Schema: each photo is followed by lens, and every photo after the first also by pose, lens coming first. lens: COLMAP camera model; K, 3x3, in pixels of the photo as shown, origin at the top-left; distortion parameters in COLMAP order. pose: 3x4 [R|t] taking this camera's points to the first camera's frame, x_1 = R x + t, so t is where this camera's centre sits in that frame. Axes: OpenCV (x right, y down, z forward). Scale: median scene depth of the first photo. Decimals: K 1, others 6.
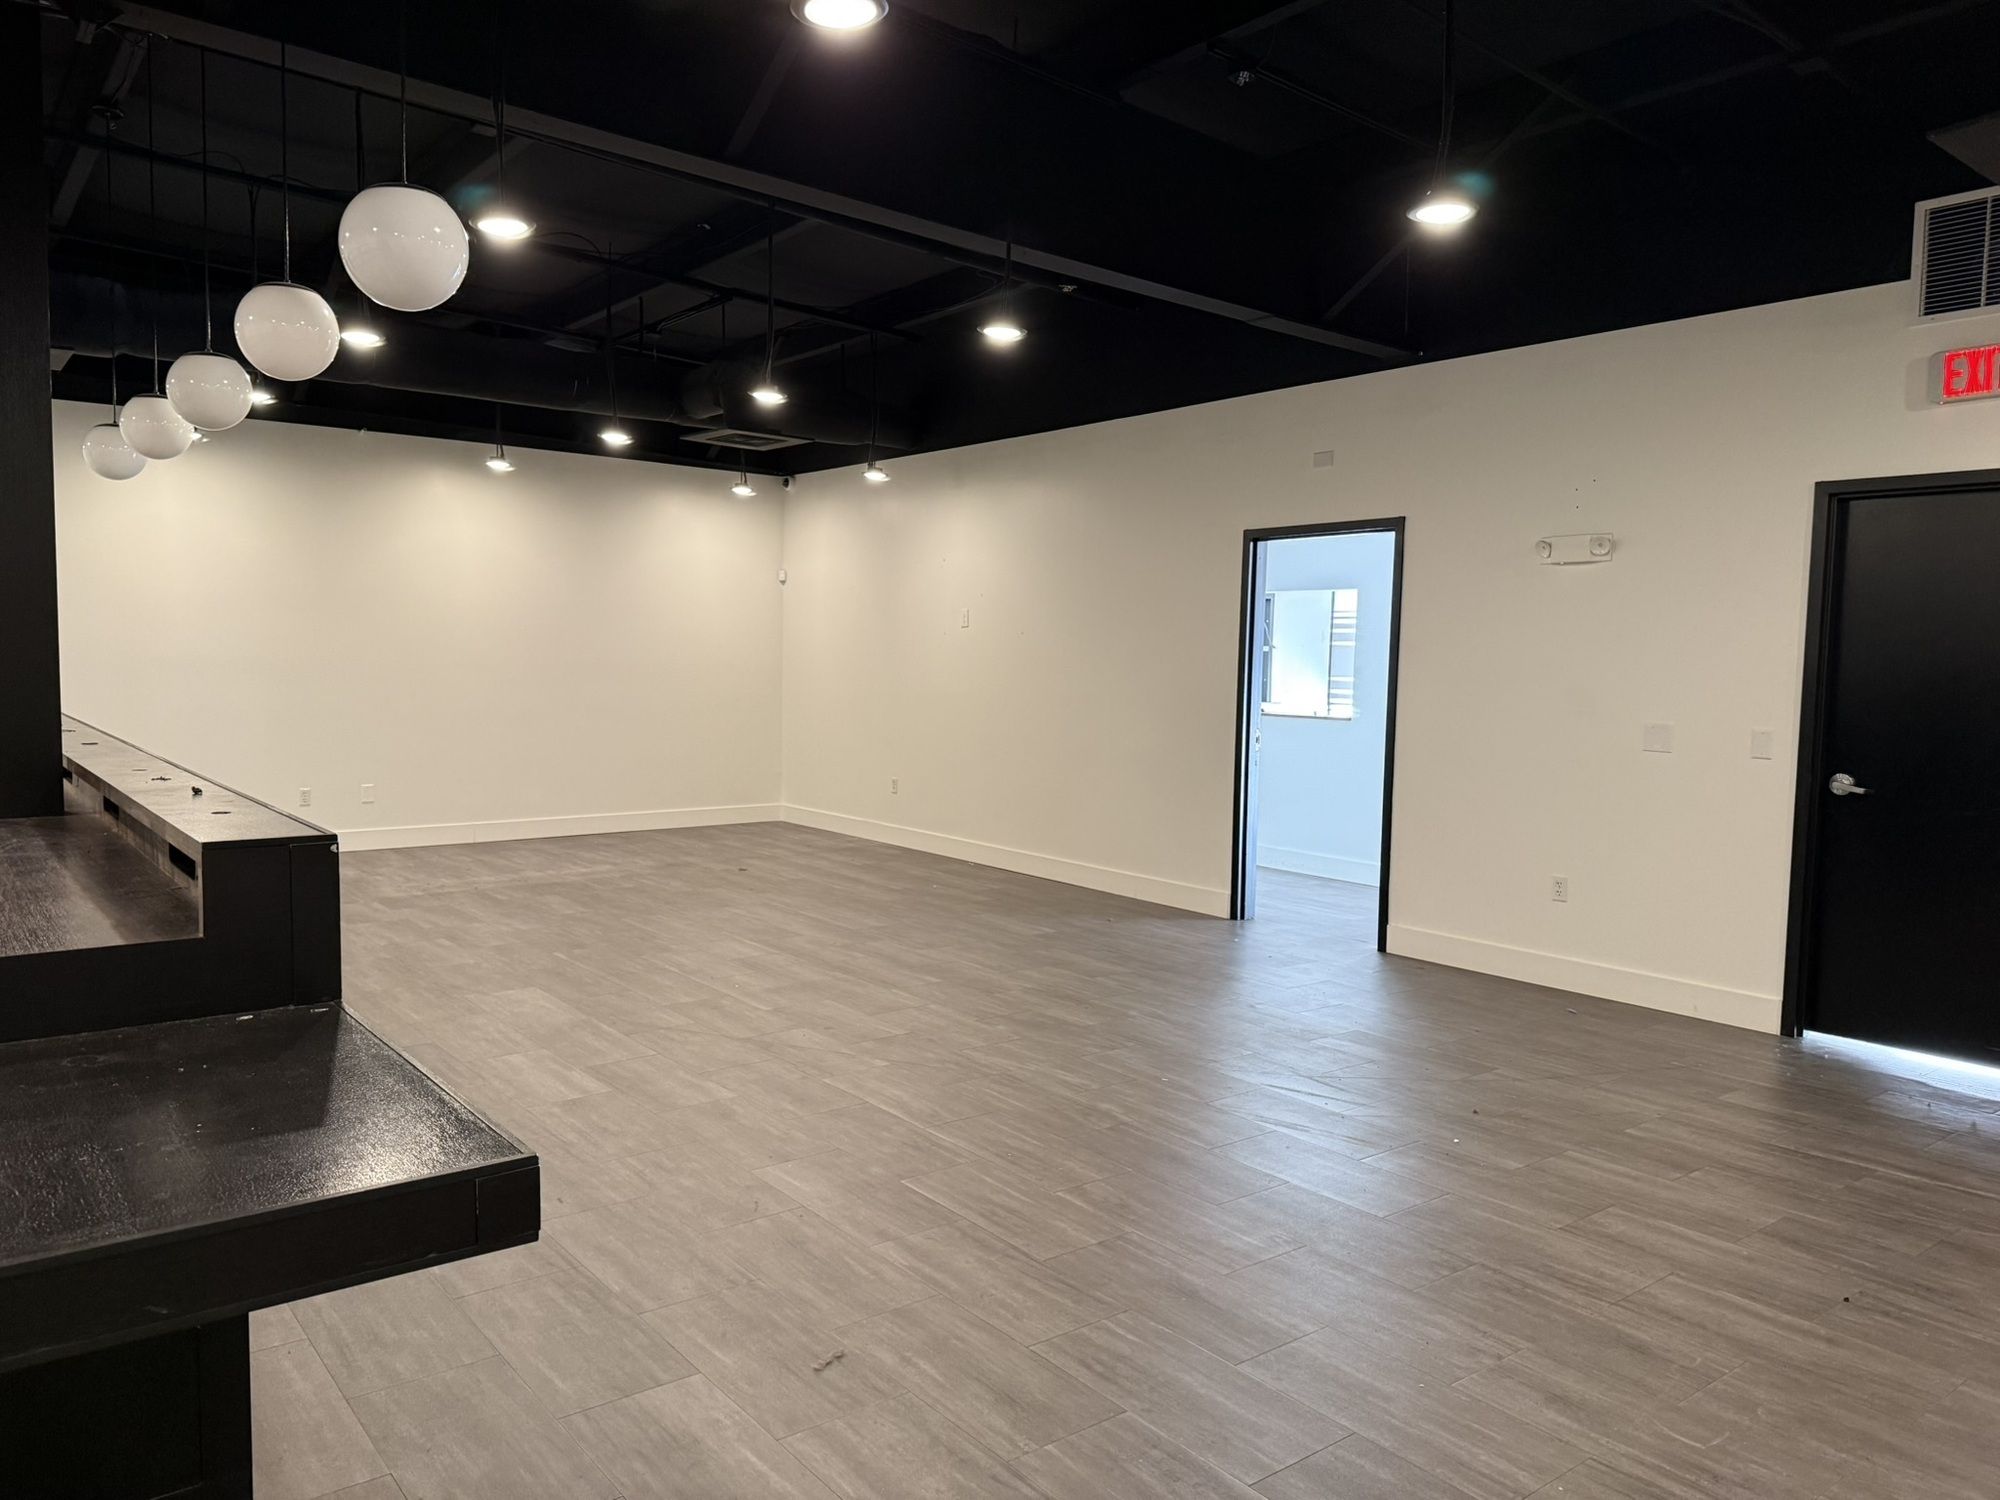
lens RADIAL K [[1416.4, 0, 1000.0], [0, 1416.4, 750.0], [0, 0, 1]] dist [0.148517, -0.003687]
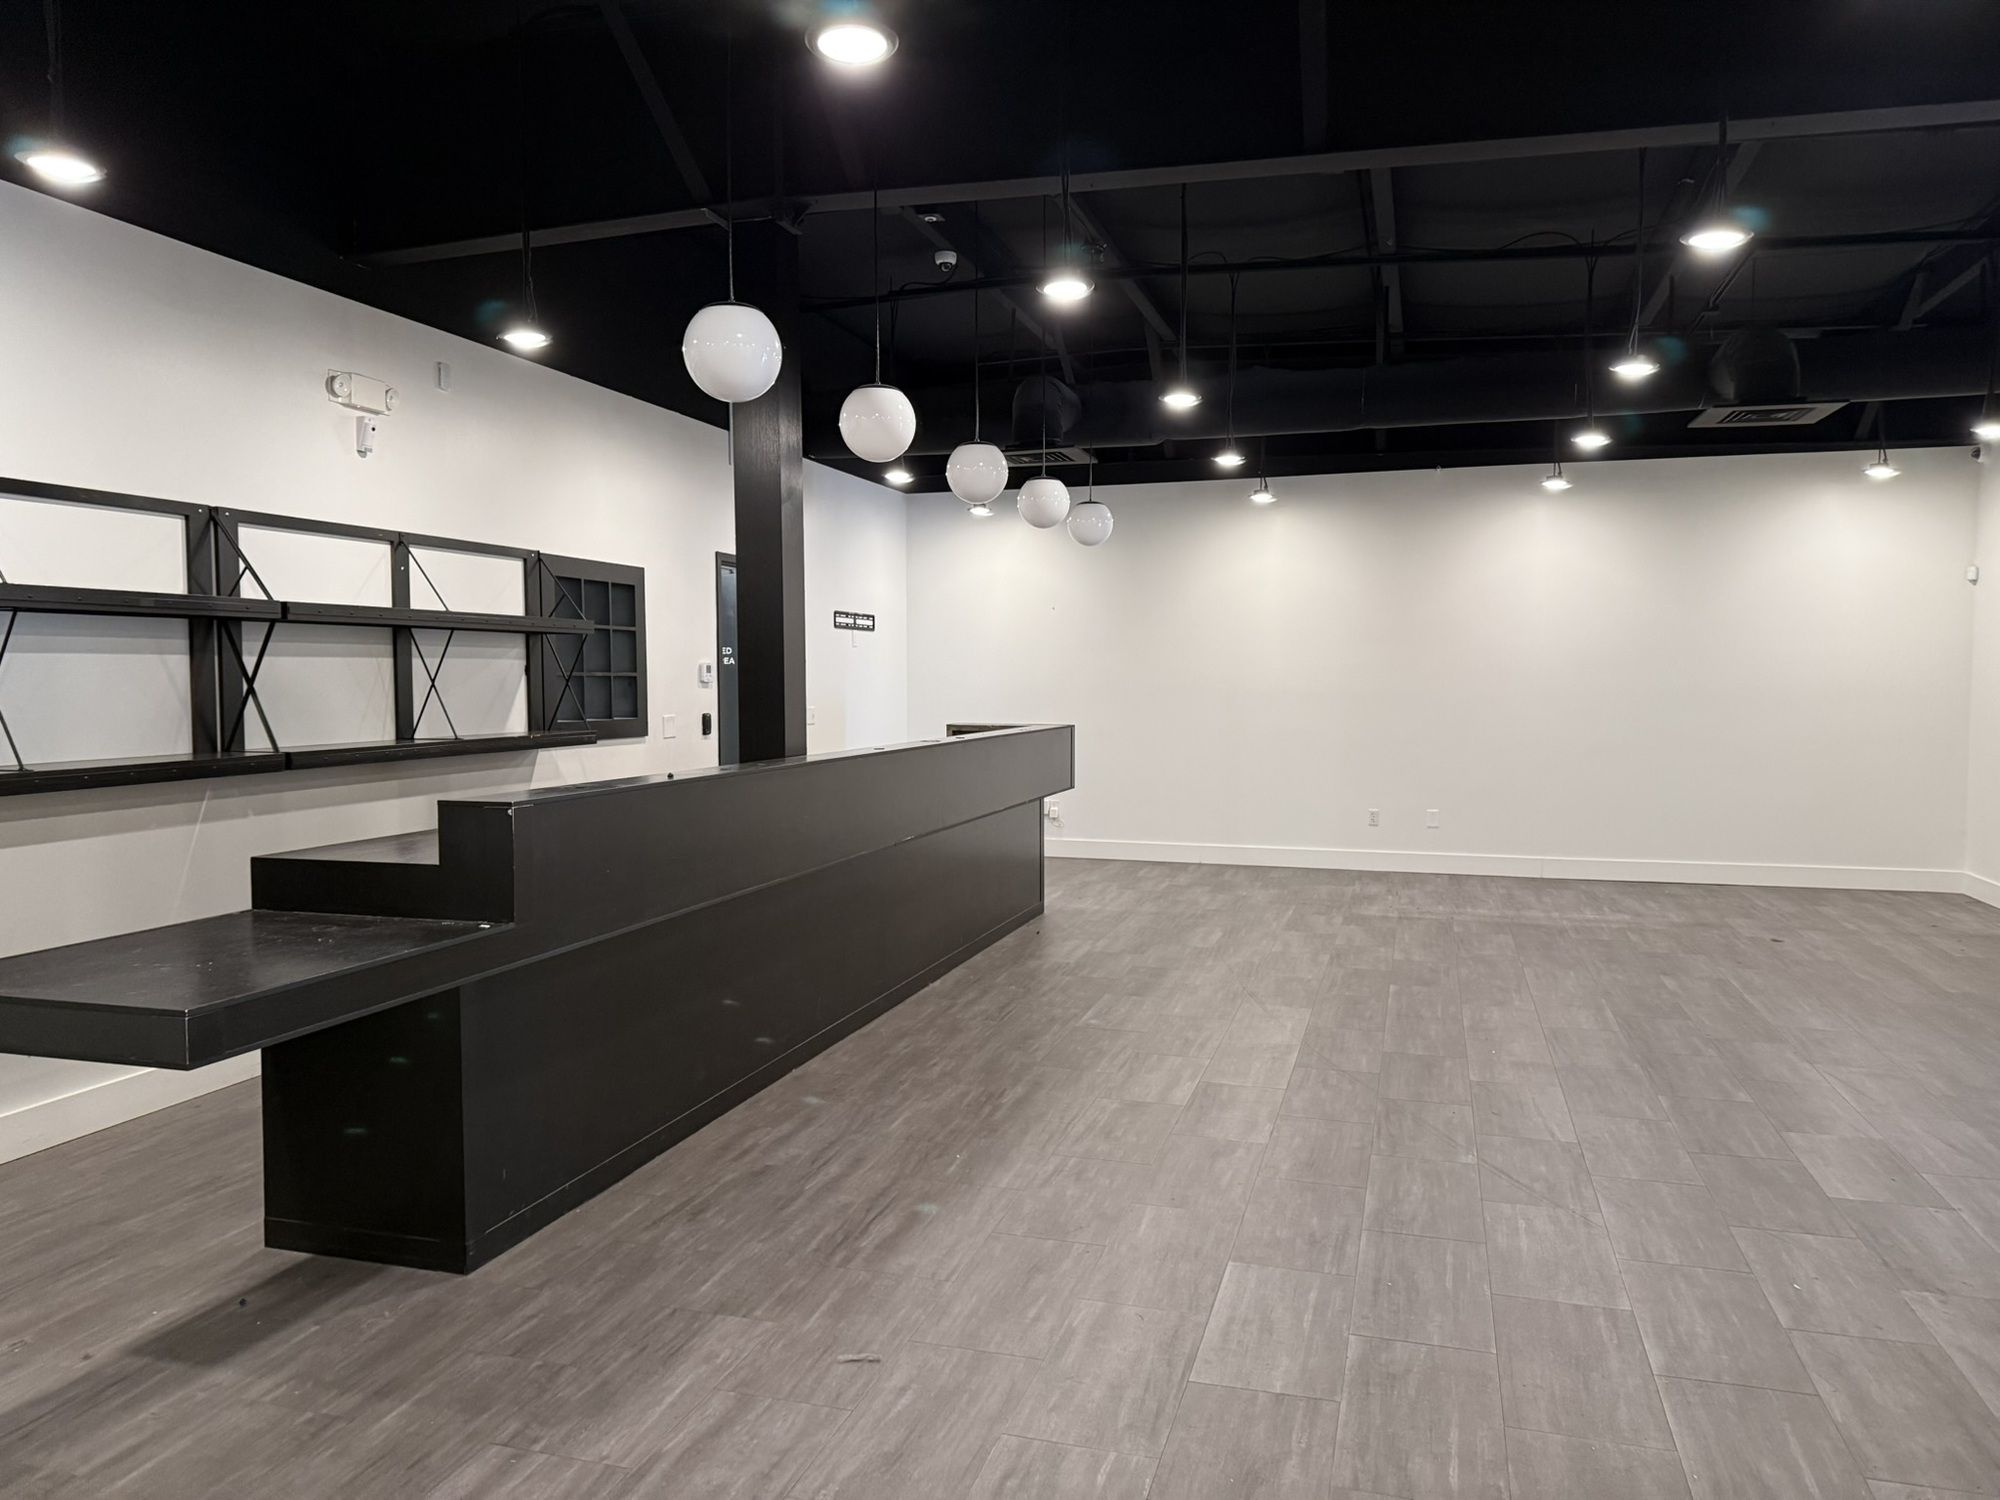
lens RADIAL K [[1435.0, 0, 1000.0], [0, 1435.0, 750.0], [0, 0, 1]] dist [0.192074, -0.243445]
pose [[0.594216, 0.022443, -0.803992, 0.443381], [-0.043908, 0.999025, -0.004564, -0.002635], [0.803106, 0.038014, 0.594622, 0.266062]]
